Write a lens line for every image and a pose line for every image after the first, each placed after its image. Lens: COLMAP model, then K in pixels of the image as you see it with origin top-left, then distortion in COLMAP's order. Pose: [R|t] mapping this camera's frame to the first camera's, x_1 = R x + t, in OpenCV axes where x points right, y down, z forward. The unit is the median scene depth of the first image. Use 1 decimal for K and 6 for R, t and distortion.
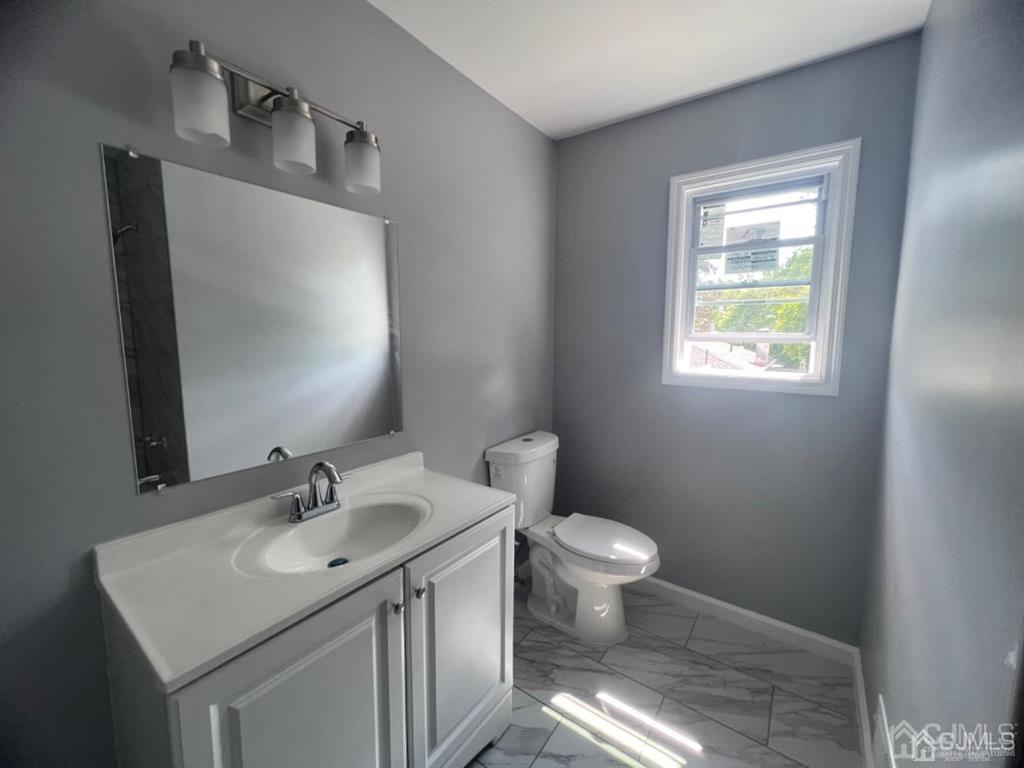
lens RADIAL K [[412.0, 0, 509.7], [0, 412.0, 381.3], [0, 0, 1]] dist [-0.000435, 0.000025]
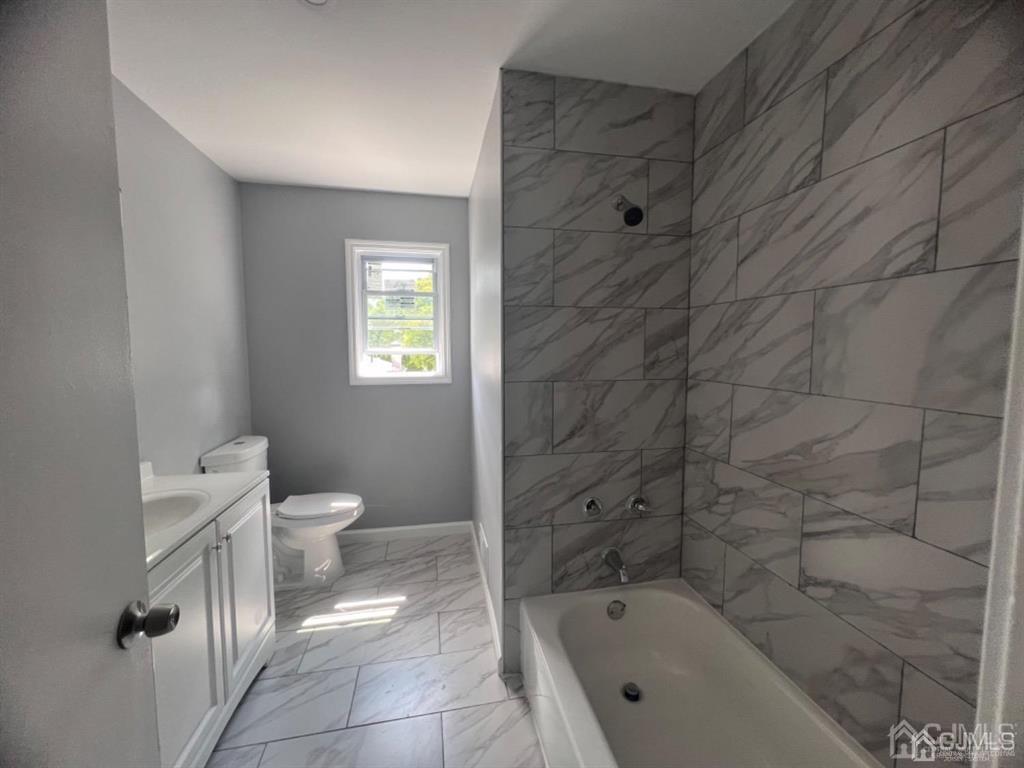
lens RADIAL K [[412.0, 0, 509.7], [0, 412.0, 381.3], [0, 0, 1]] dist [-0.000435, 0.000025]
pose [[0.681049, -0.063167, 0.729508, -0.315315], [0.085541, 0.996314, 0.006411, 0.034552], [-0.727224, 0.058037, 0.683942, -0.384993]]
